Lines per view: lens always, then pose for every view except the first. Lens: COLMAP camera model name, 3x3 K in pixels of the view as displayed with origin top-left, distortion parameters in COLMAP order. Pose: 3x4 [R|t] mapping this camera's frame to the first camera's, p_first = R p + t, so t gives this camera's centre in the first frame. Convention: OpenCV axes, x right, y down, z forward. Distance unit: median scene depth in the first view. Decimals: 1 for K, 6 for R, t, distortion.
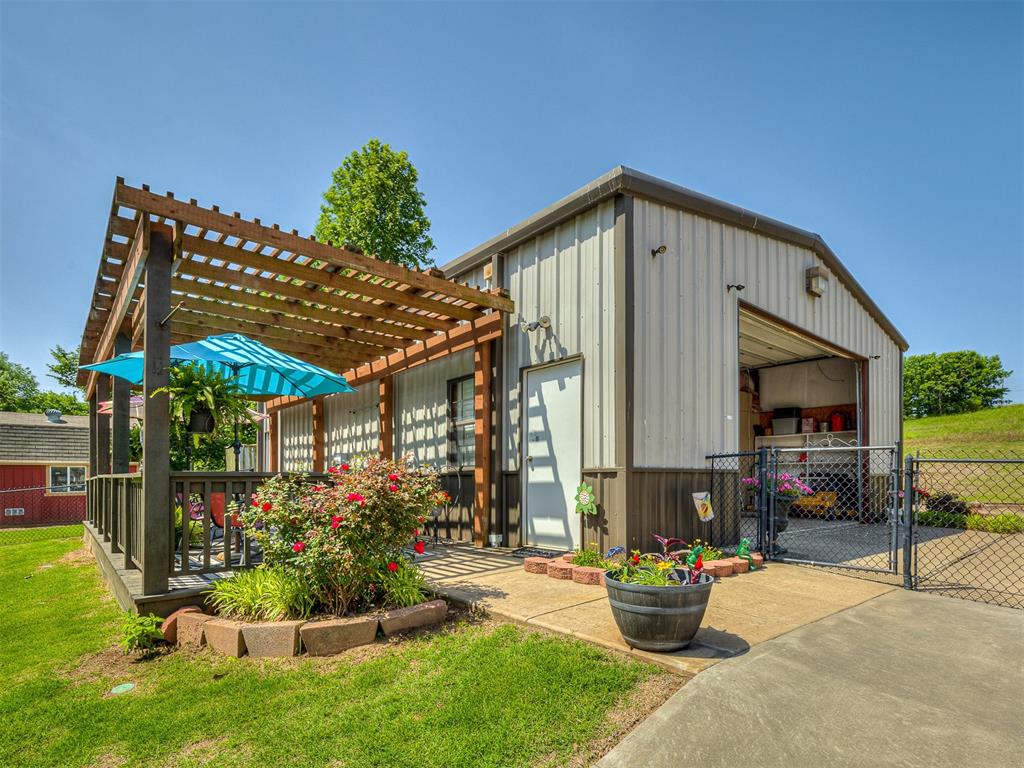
lens RADIAL K [[545.0, 0, 498.2], [0, 545.0, 482.9], [0, 0, 1]] dist [-0.002425, -0.001527]
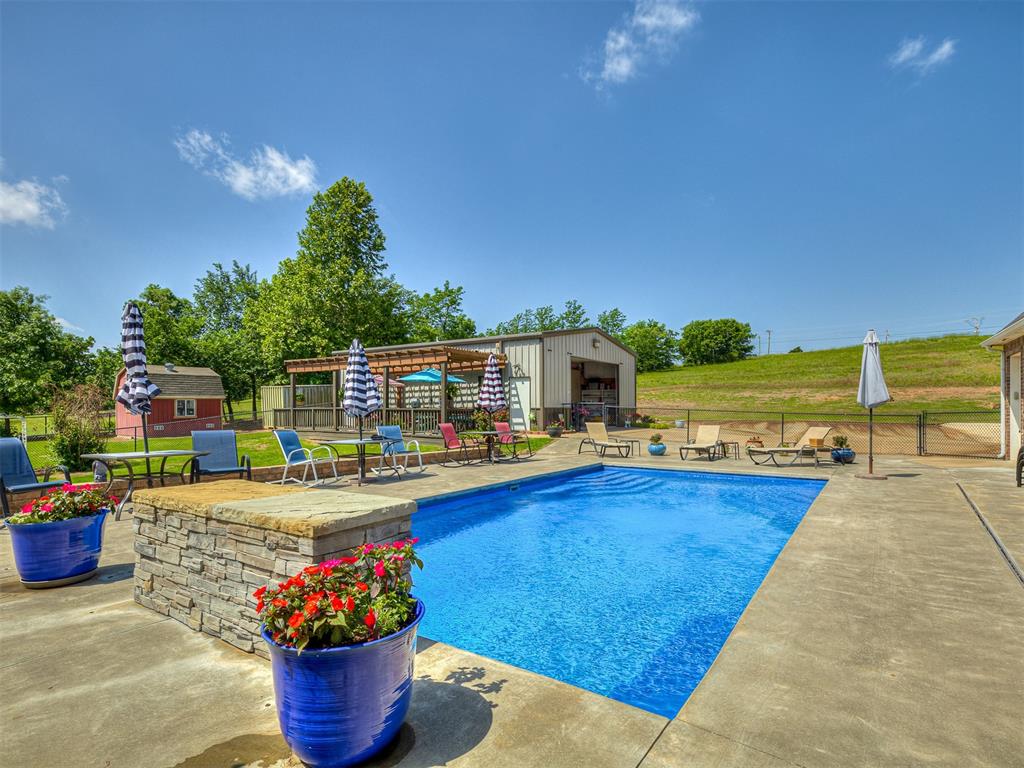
lens RADIAL K [[545.0, 0, 511.1], [0, 545.0, 386.4], [0, 0, 1]] dist [-0.002425, -0.001527]
pose [[0.962498, 0.013925, 0.270930, -0.682916], [-0.002566, 0.999104, -0.042235, -0.009568], [-0.271276, 0.039956, 0.961672, -1.769601]]
